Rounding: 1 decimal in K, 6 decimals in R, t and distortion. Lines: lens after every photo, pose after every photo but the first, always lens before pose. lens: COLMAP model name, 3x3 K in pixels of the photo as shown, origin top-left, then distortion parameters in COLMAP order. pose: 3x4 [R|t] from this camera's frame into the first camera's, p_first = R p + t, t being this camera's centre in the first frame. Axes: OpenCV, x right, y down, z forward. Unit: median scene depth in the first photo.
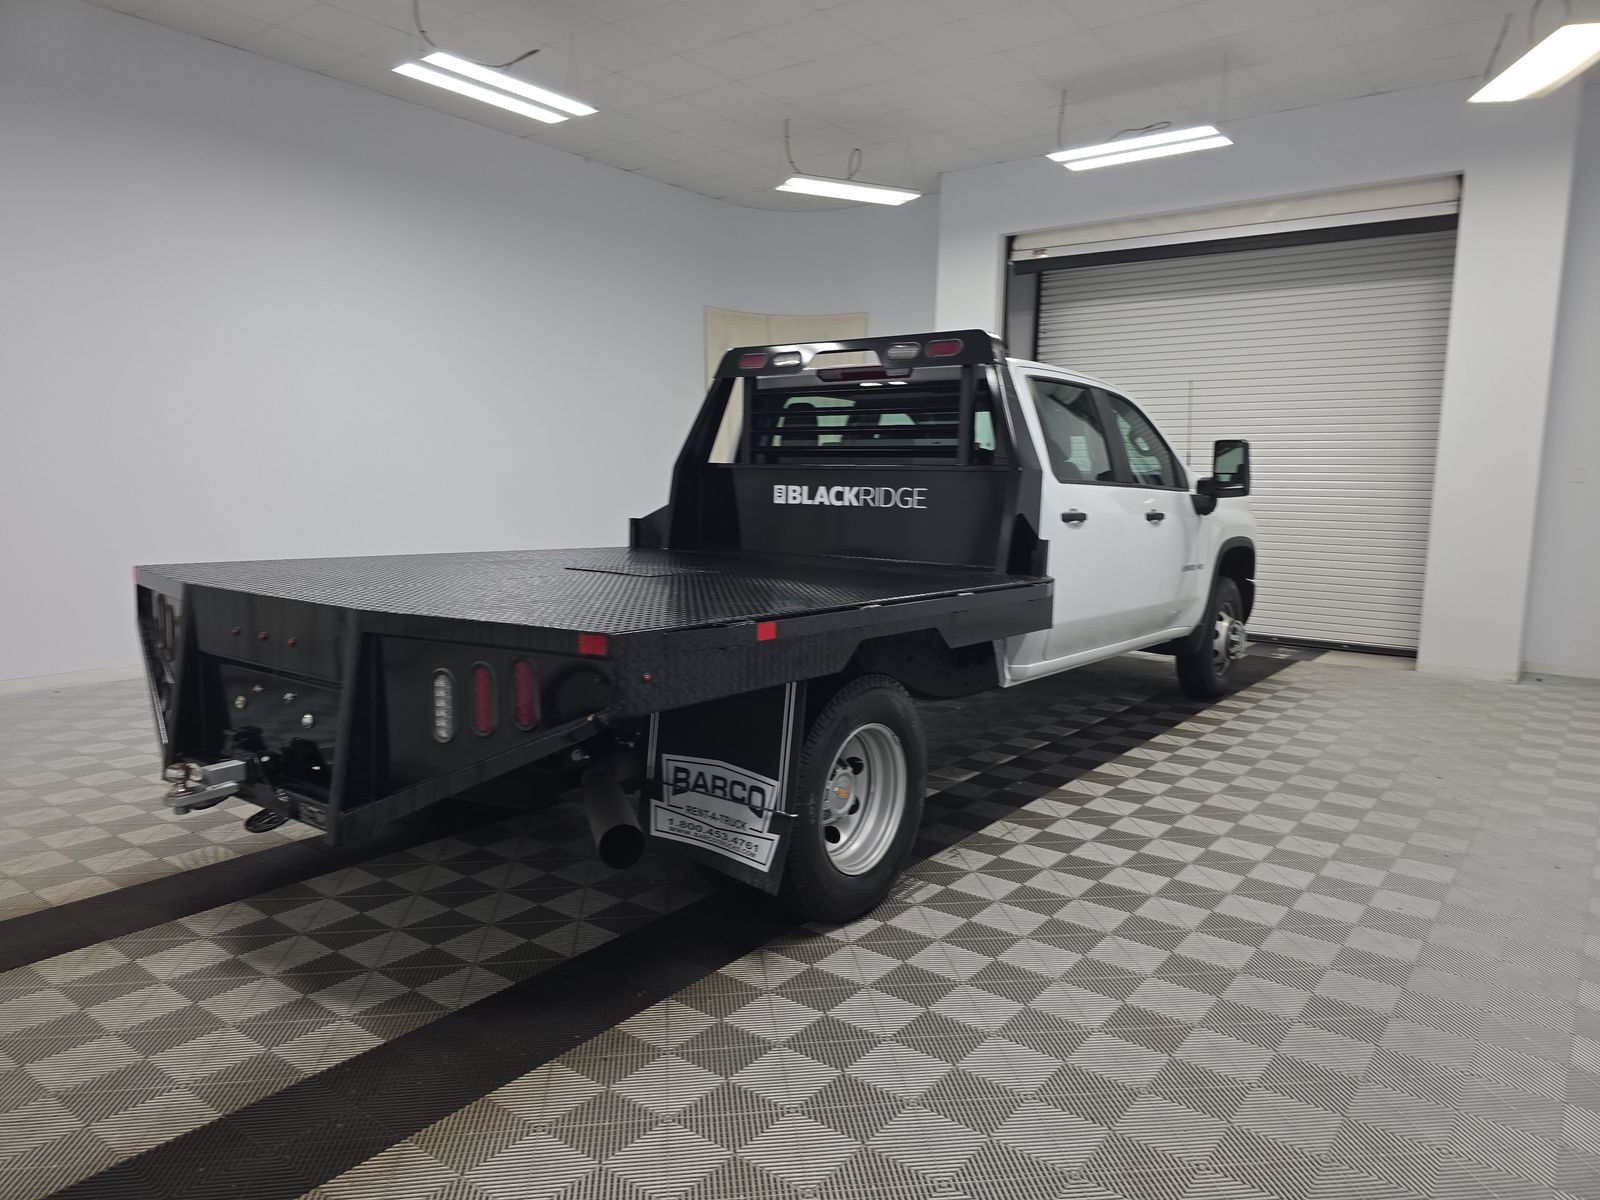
lens RADIAL K [[1057.5, 0, 800.0], [0, 1057.5, 600.0], [0, 0, 1]] dist [0.023646, -0.002717]
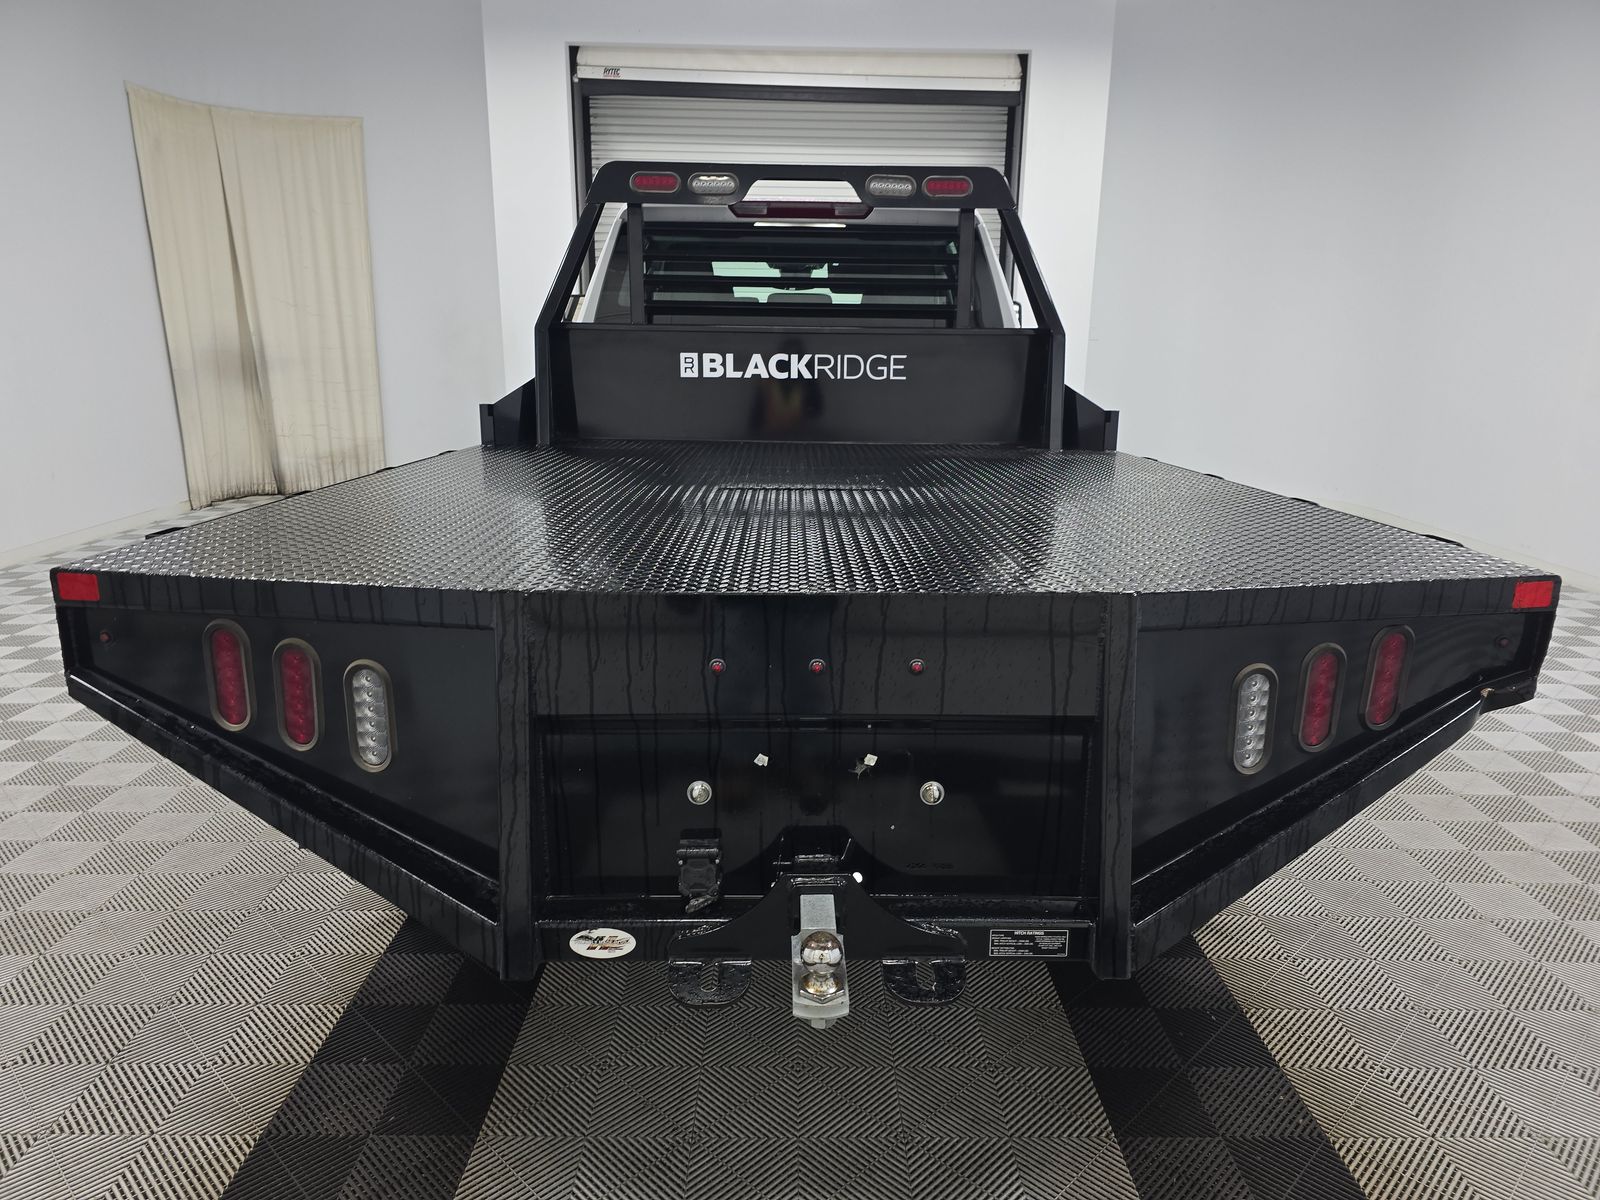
lens RADIAL K [[1084.1, 0, 800.0], [0, 1084.1, 600.0], [0, 0, 1]] dist [0.018867, 0.000637]
pose [[0.789807, -0.148121, 0.595201, -0.471915], [0.072424, 0.986135, 0.149305, -0.045311], [-0.609064, -0.074816, 0.789584, 0.326983]]
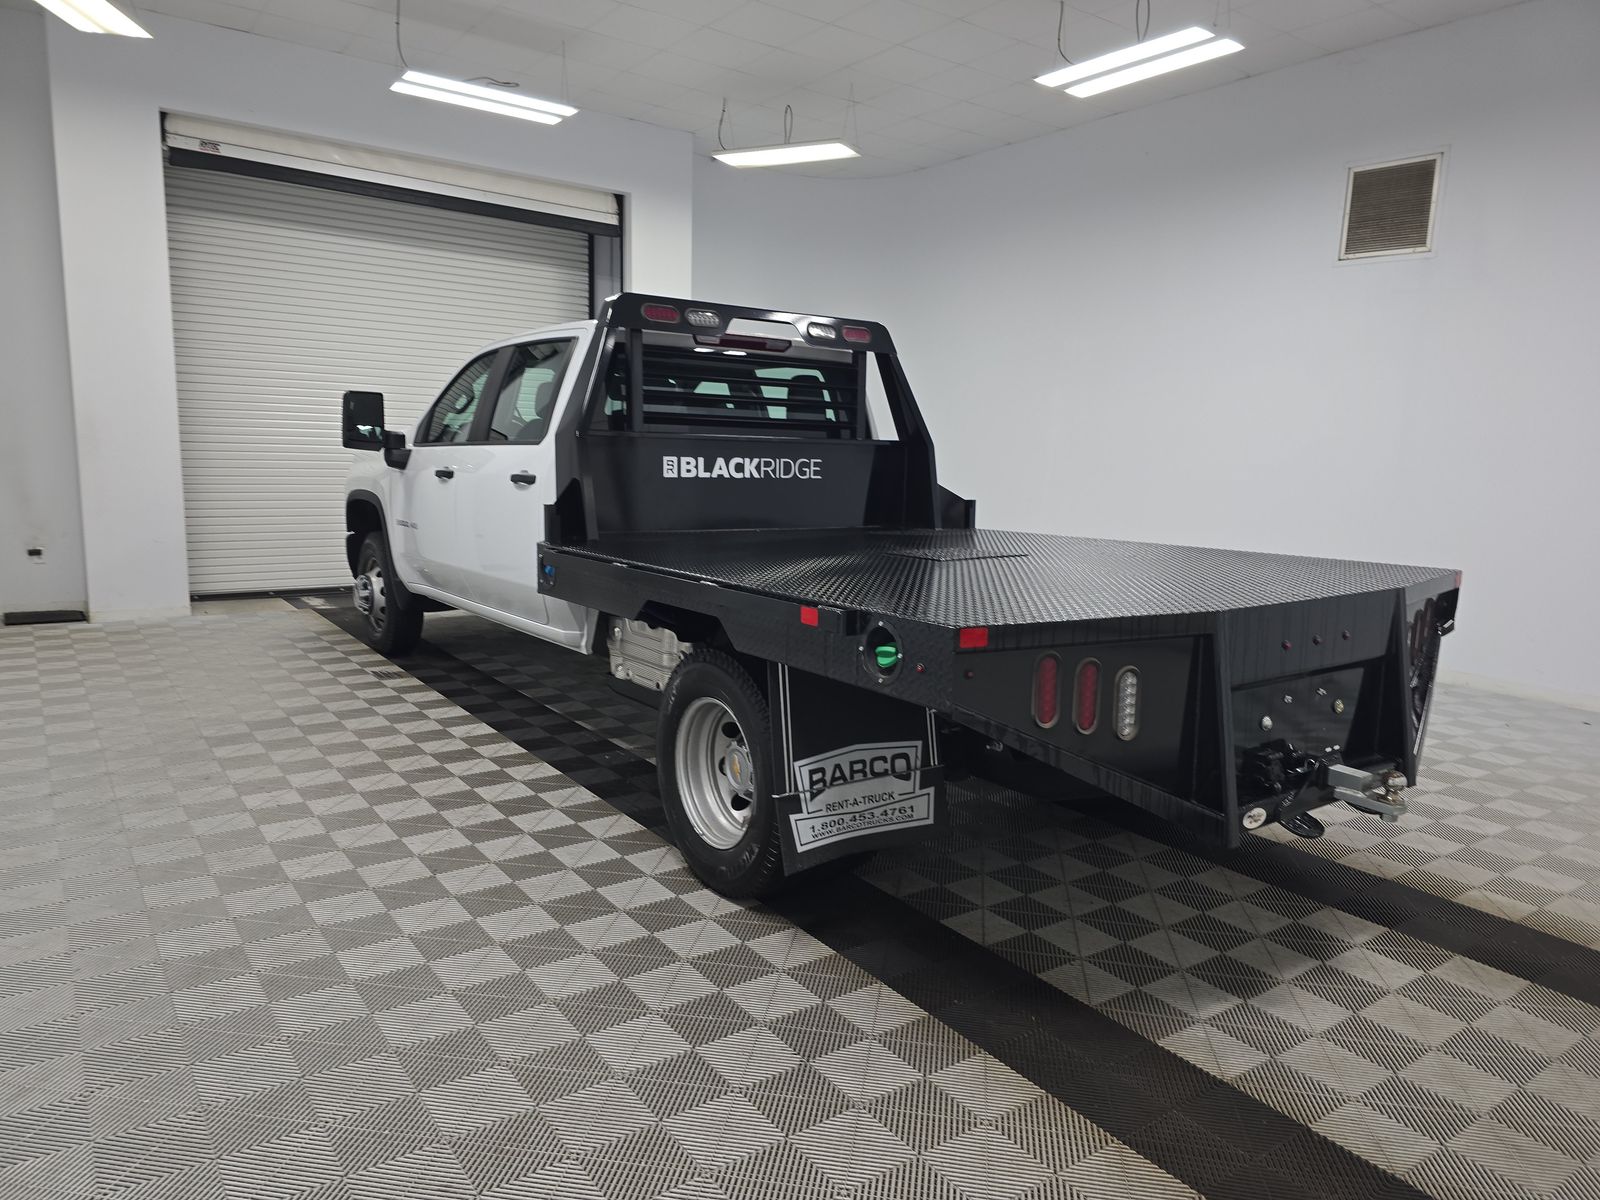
lens RADIAL K [[1084.1, 0, 800.0], [0, 1084.1, 600.0], [0, 0, 1]] dist [0.018867, 0.000637]
pose [[0.296114, -0.141317, 0.944641, -0.902782], [0.087668, 0.988841, 0.120449, -0.093677], [-0.951121, 0.047148, 0.305198, 0.651409]]
